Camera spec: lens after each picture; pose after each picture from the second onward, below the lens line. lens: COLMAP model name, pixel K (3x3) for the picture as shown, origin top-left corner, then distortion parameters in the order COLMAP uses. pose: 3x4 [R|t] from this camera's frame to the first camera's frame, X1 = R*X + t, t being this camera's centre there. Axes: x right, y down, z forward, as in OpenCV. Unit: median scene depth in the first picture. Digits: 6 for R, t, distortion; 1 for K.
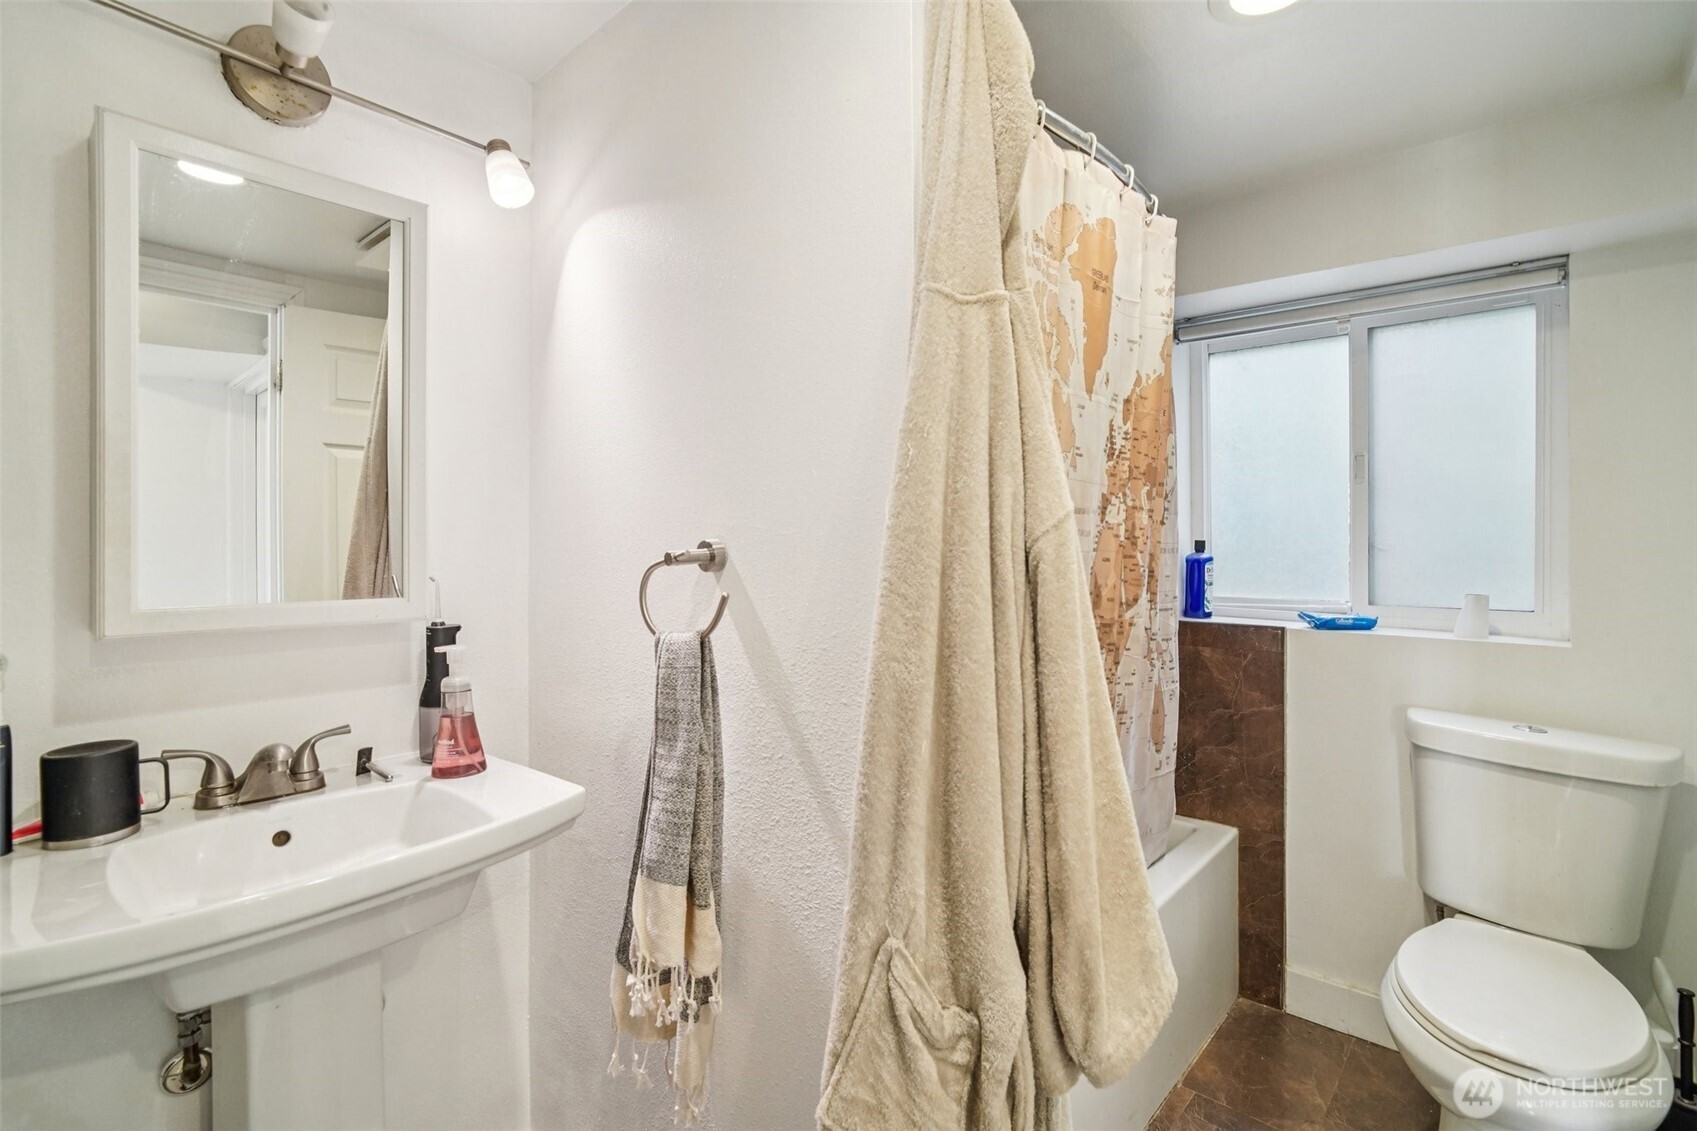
lens RADIAL K [[794.8, 0, 852.2], [0, 794.8, 544.8], [0, 0, 1]] dist [-0.004096, 0.001308]
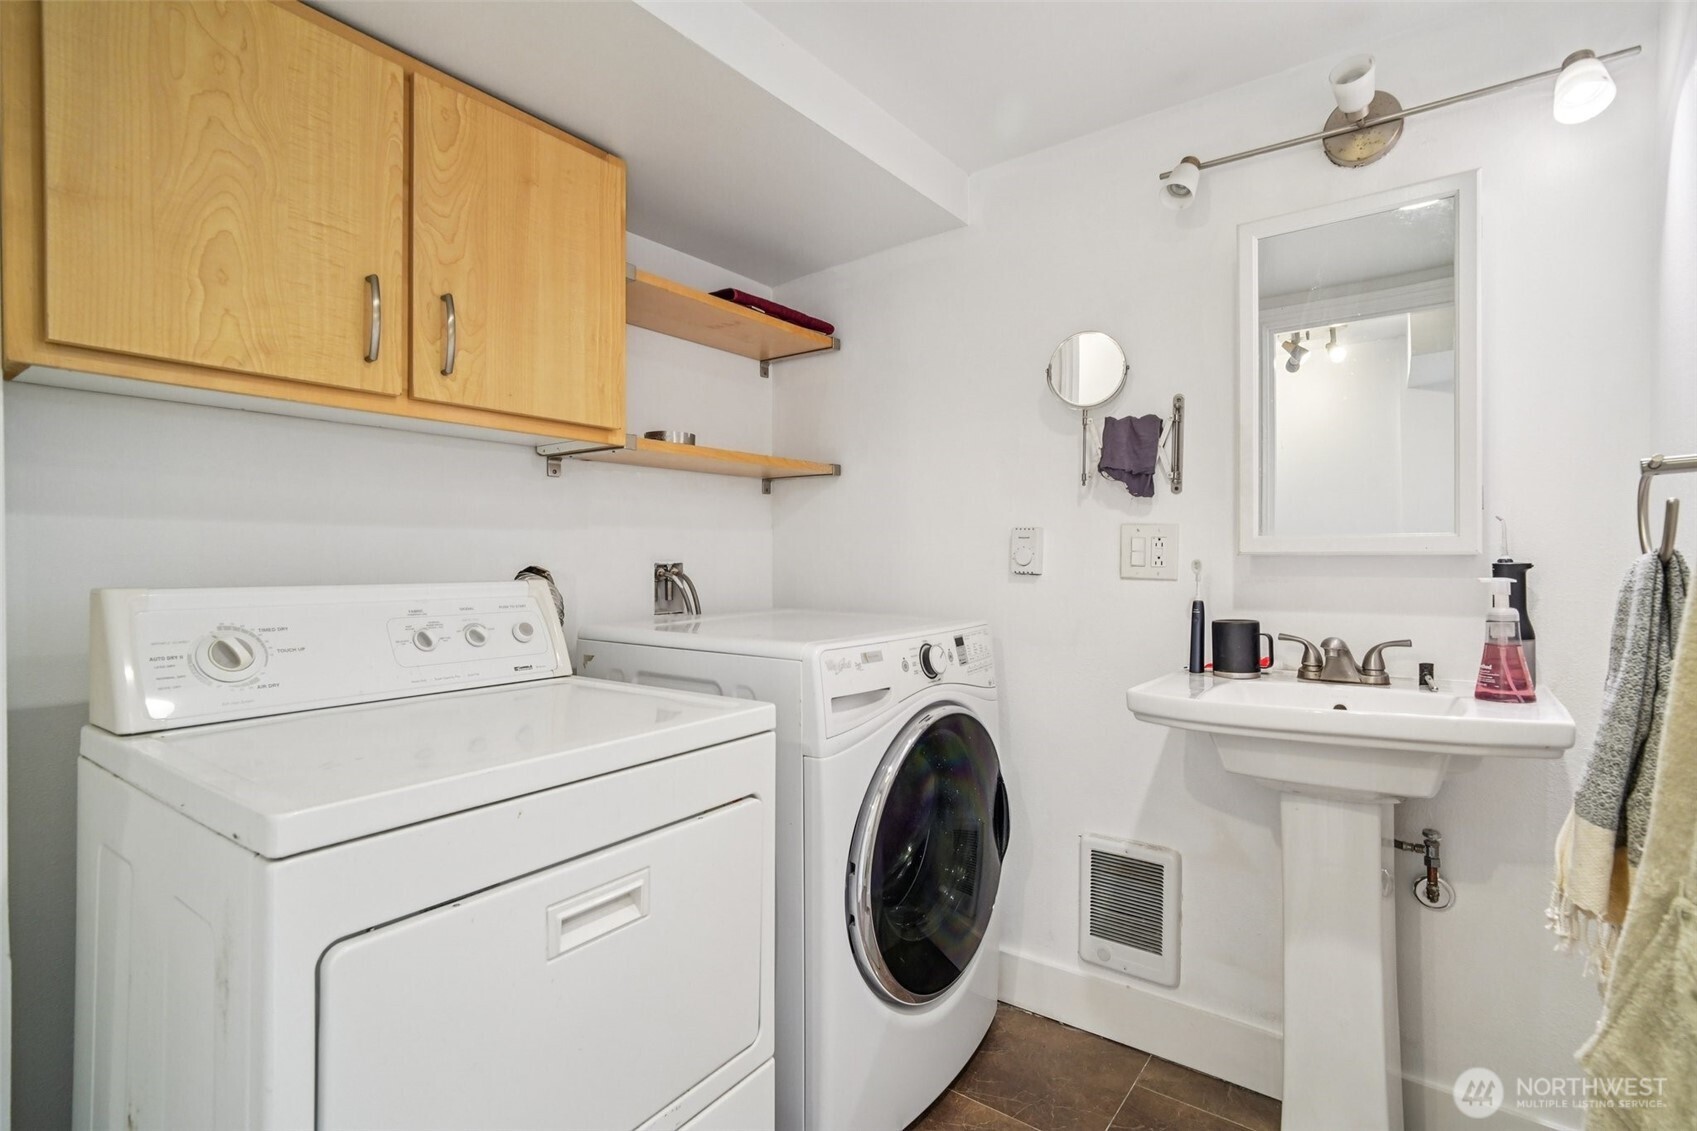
lens RADIAL K [[794.8, 0, 847.5], [0, 794.8, 563.9], [0, 0, 1]] dist [-0.004096, 0.001308]
pose [[0.053840, 0.004505, -0.998539, 0.535473], [0.009147, 0.999946, 0.005004, 0.102705], [0.998508, -0.009403, 0.053796, 0.091889]]
